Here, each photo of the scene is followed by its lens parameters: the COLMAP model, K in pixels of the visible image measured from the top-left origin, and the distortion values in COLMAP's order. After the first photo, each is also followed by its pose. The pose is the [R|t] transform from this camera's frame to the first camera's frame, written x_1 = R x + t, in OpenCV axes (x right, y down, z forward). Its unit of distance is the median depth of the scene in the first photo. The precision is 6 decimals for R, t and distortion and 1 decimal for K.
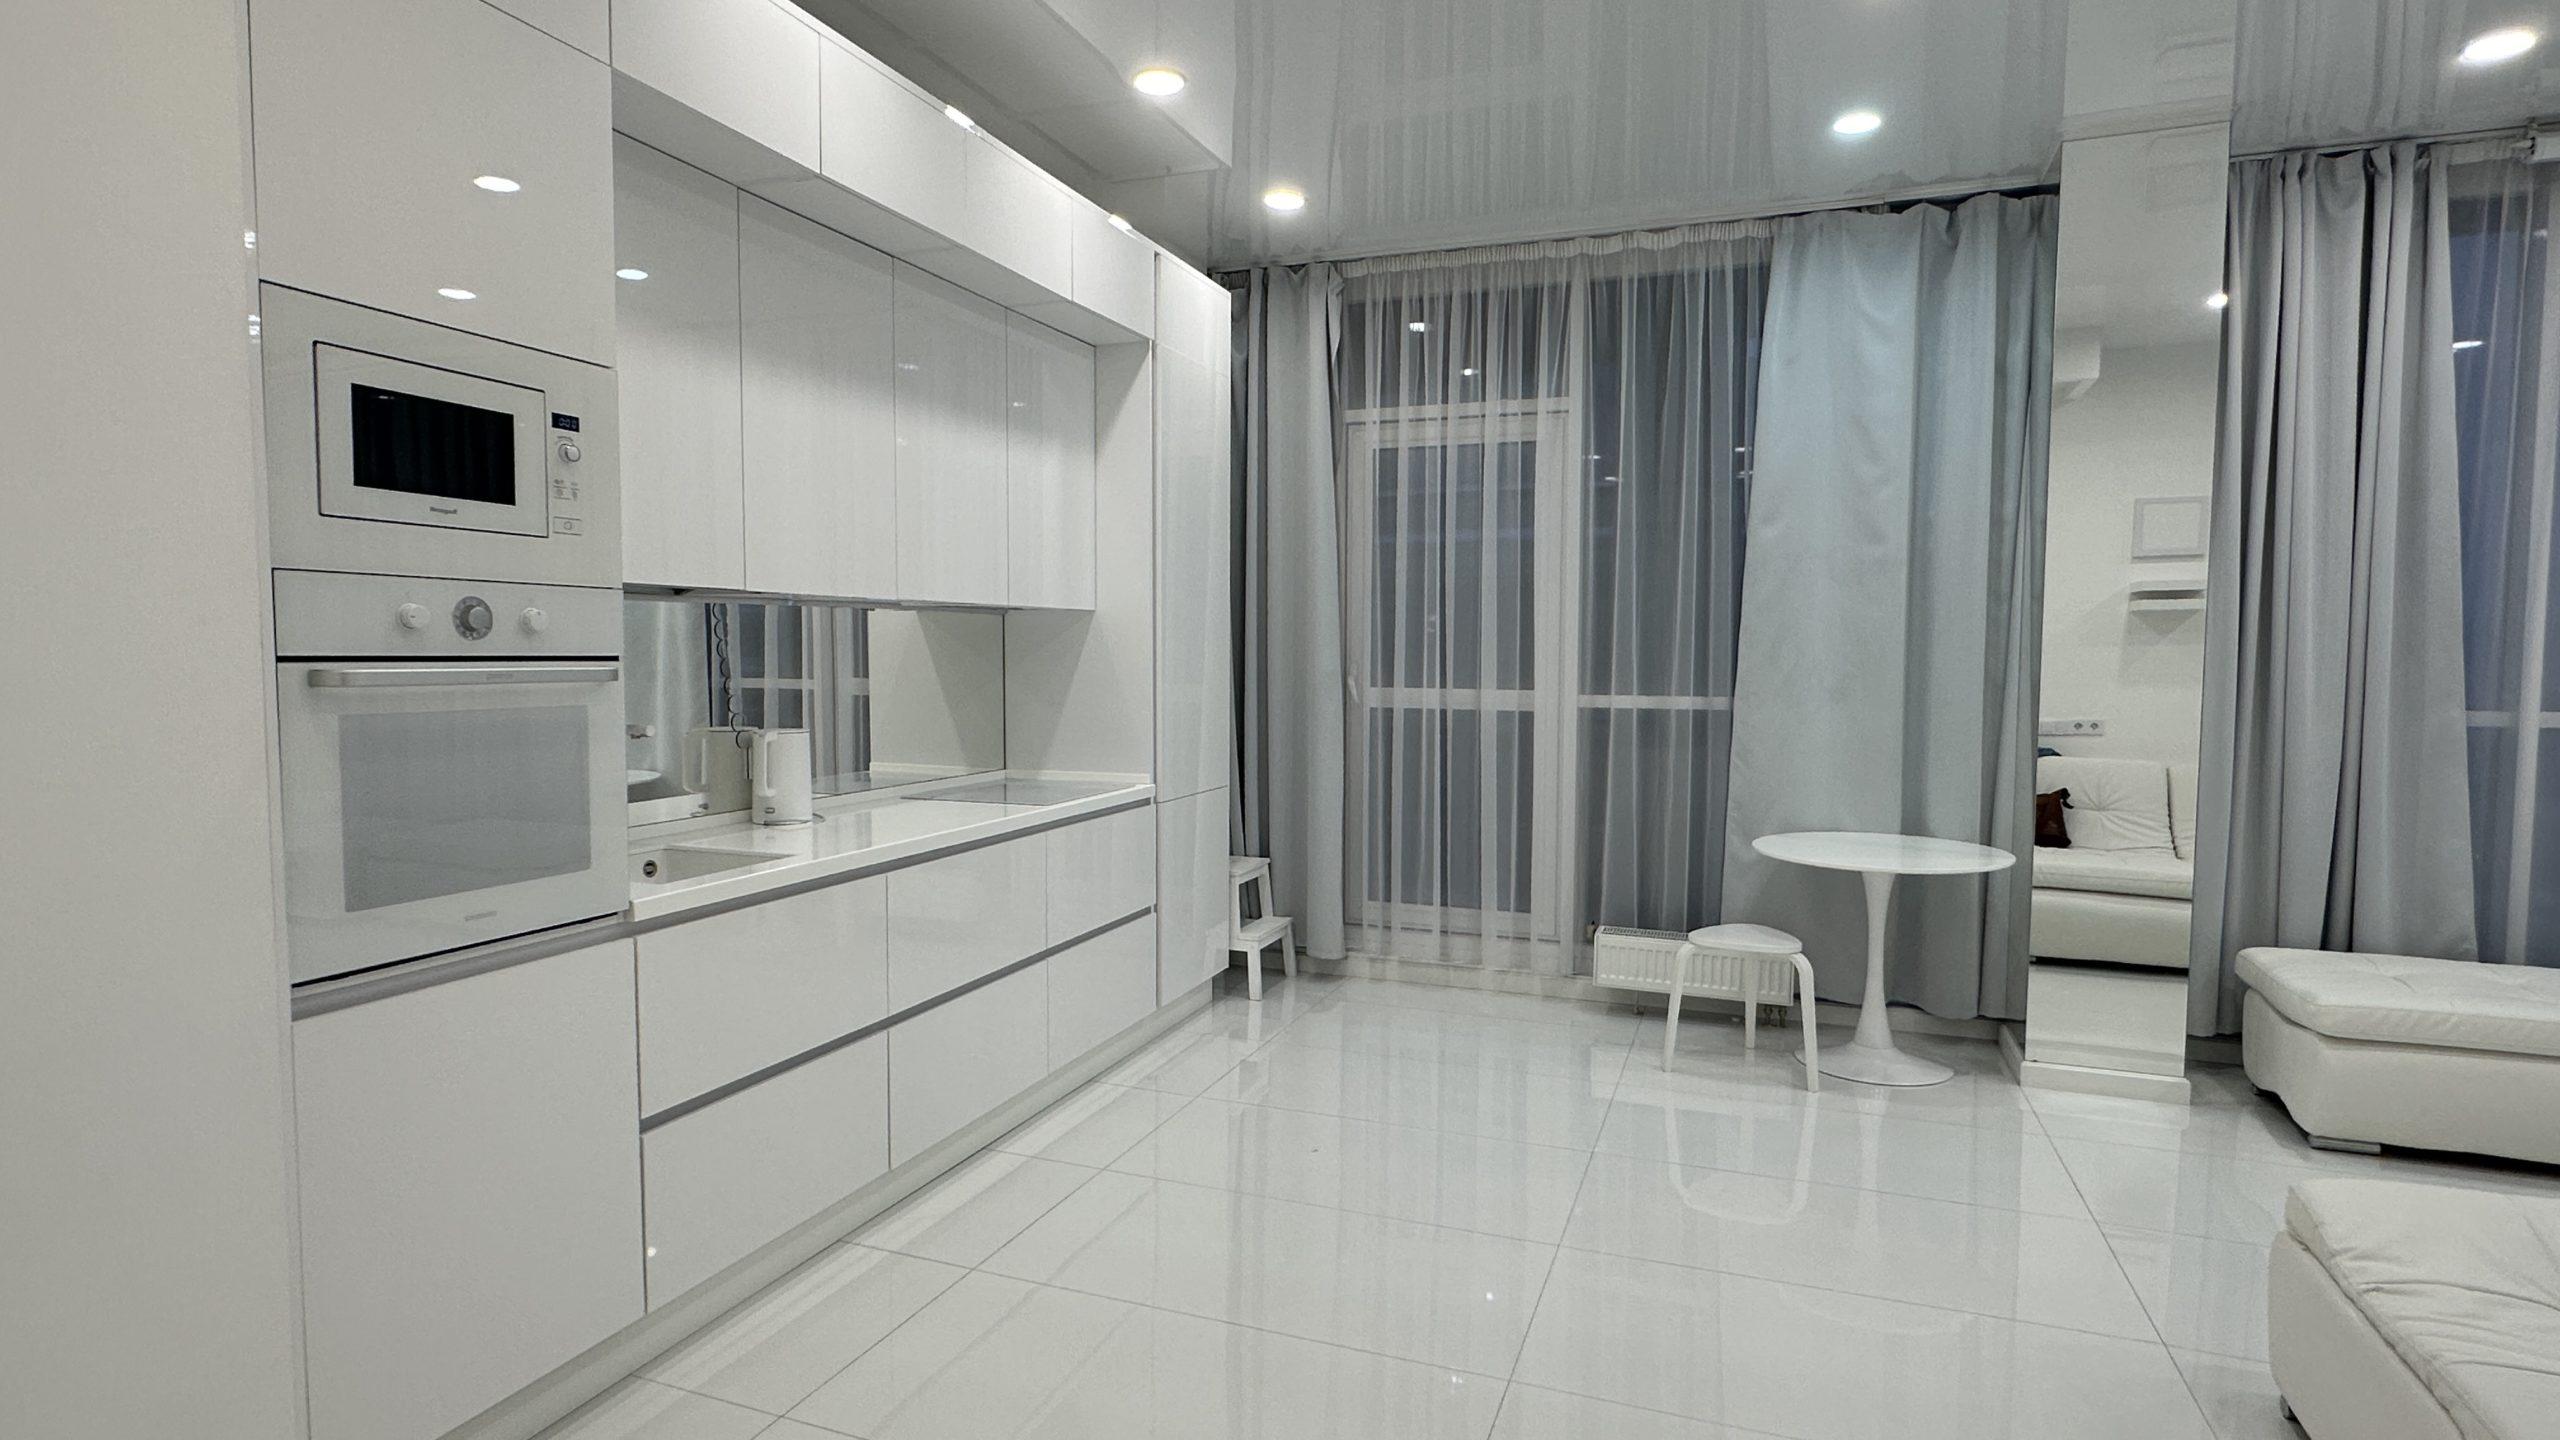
lens RADIAL K [[1266.7, 0, 1286.3], [0, 1266.7, 721.4], [0, 0, 1]] dist [-0.001120, 0.000745]
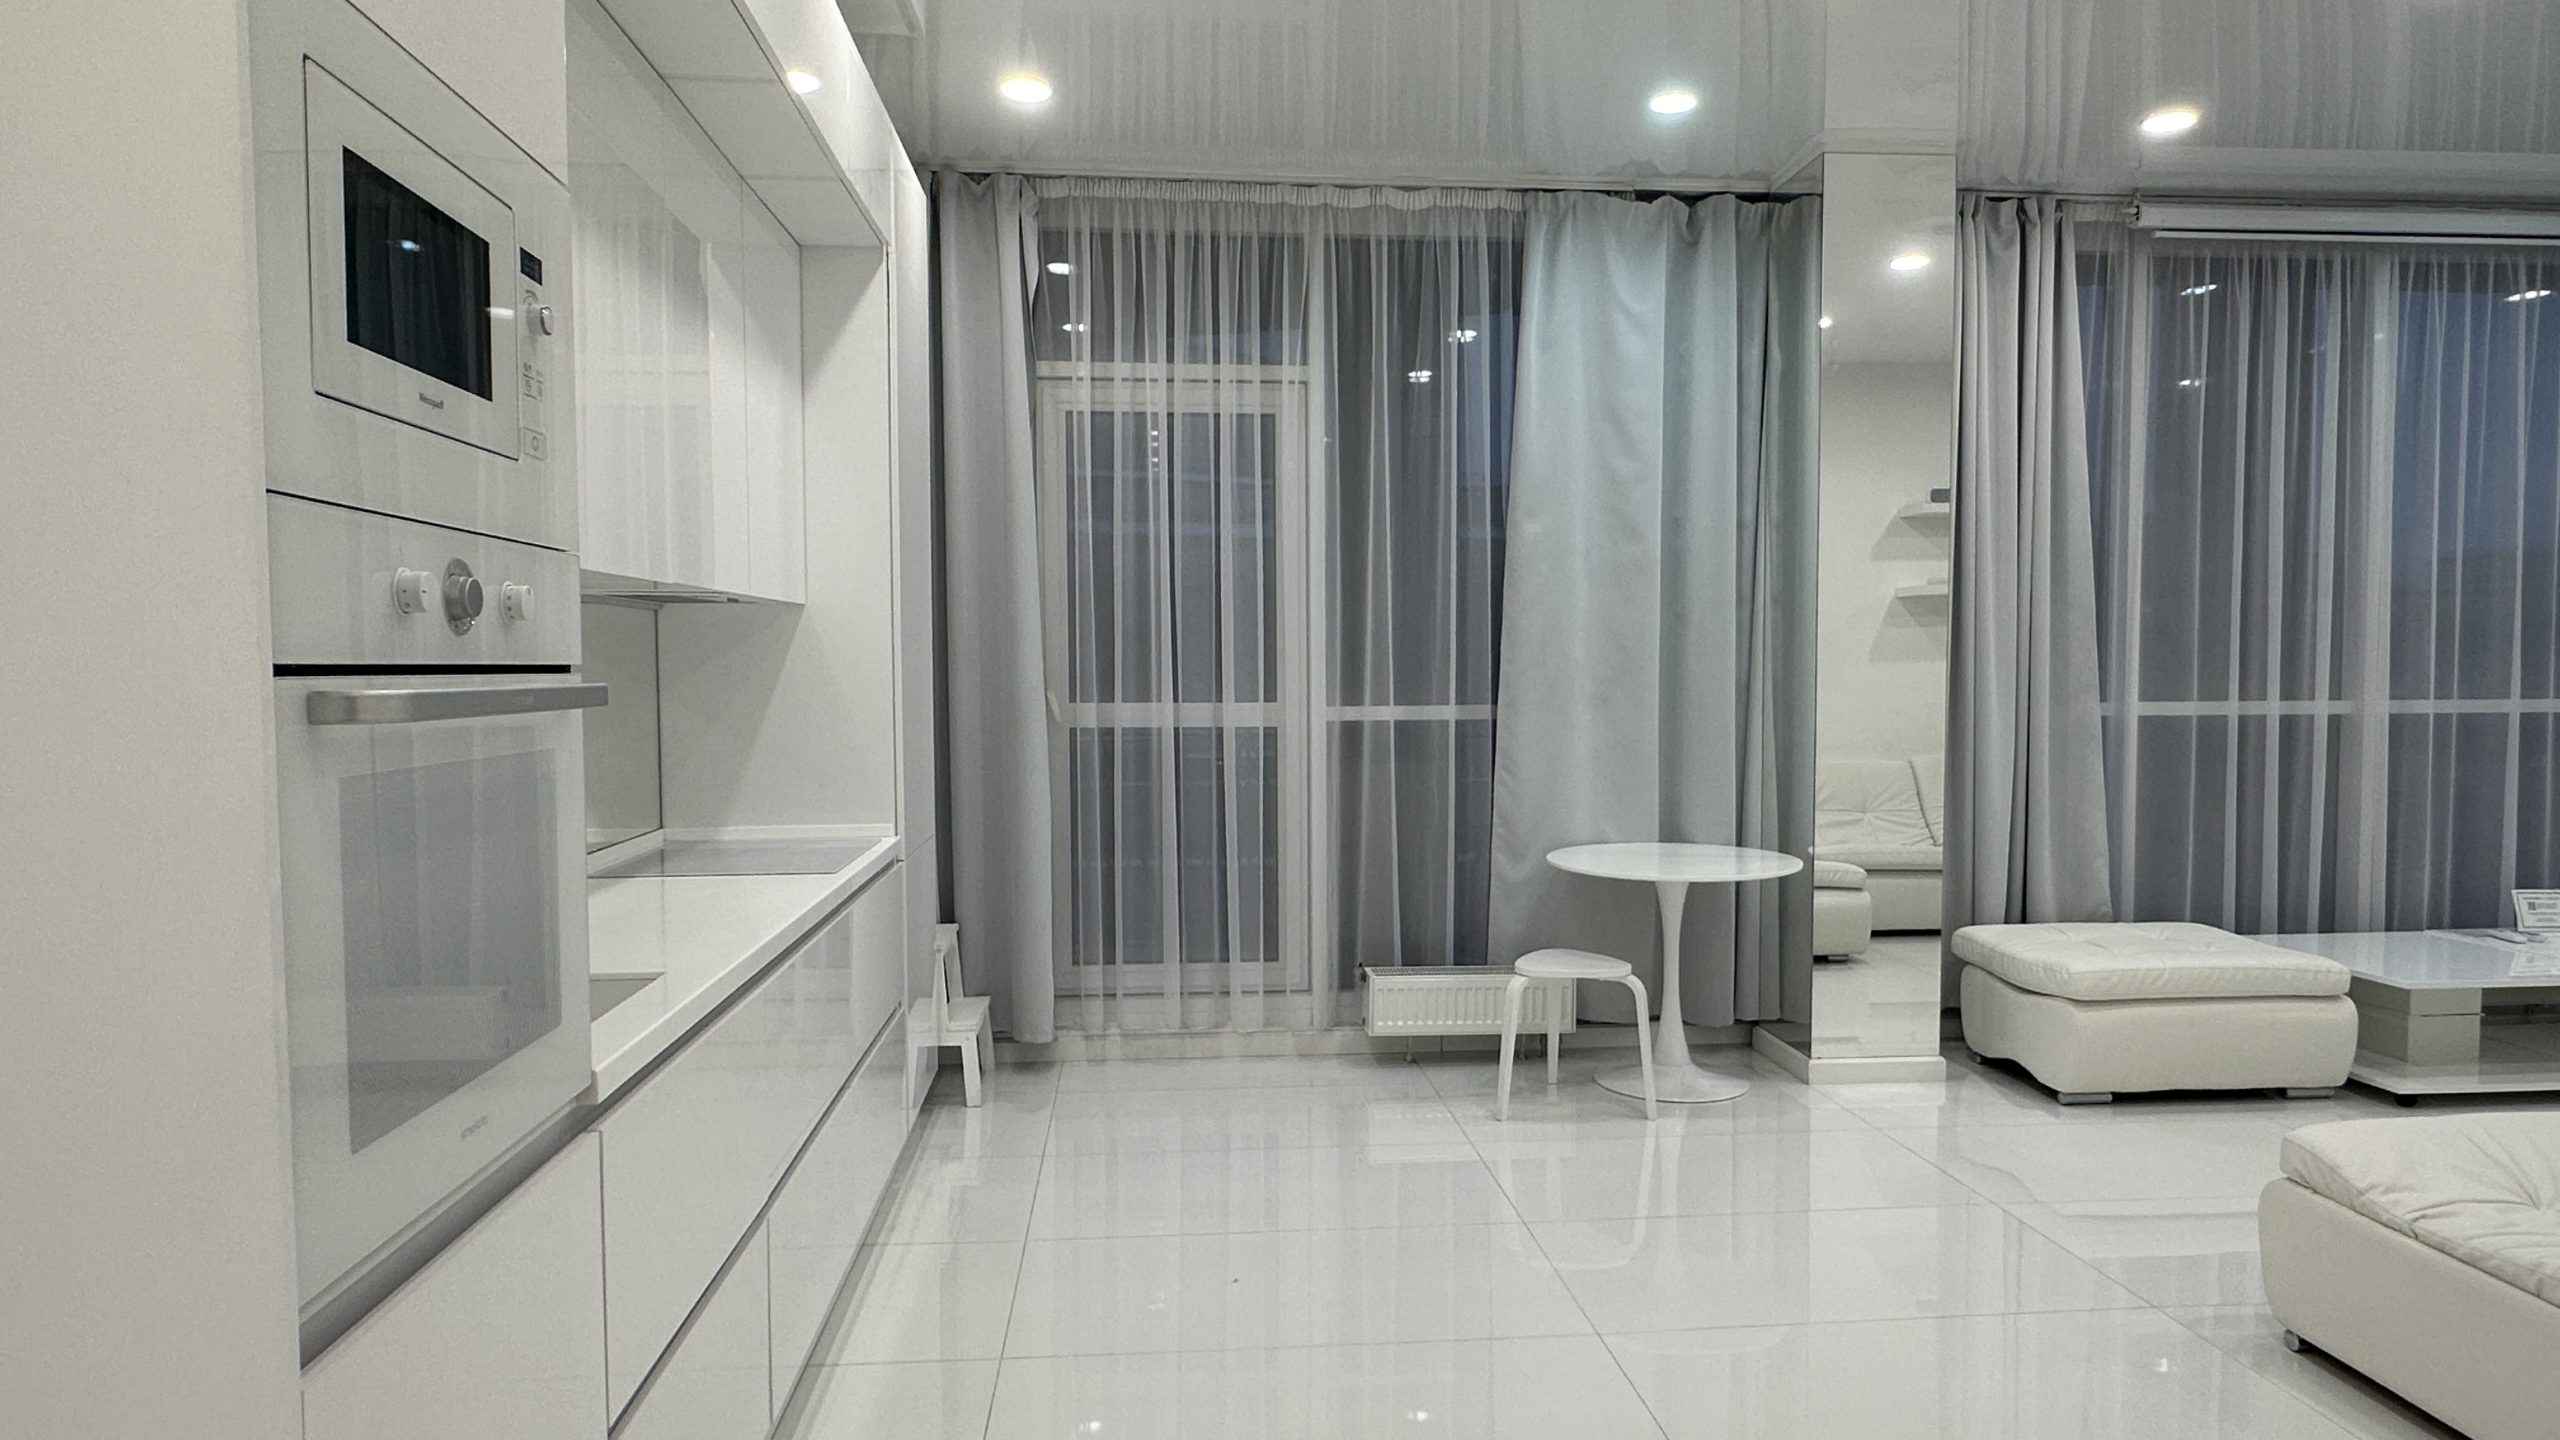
lens RADIAL K [[1458.8, 0, 1270.4], [0, 1458.8, 726.7], [0, 0, 1]] dist [-0.000619, -0.000551]
pose [[0.904125, -0.027513, 0.426381, -0.268633], [0.032499, 0.999462, -0.004421, -0.004331], [-0.426030, 0.017854, 0.904533, 0.120085]]
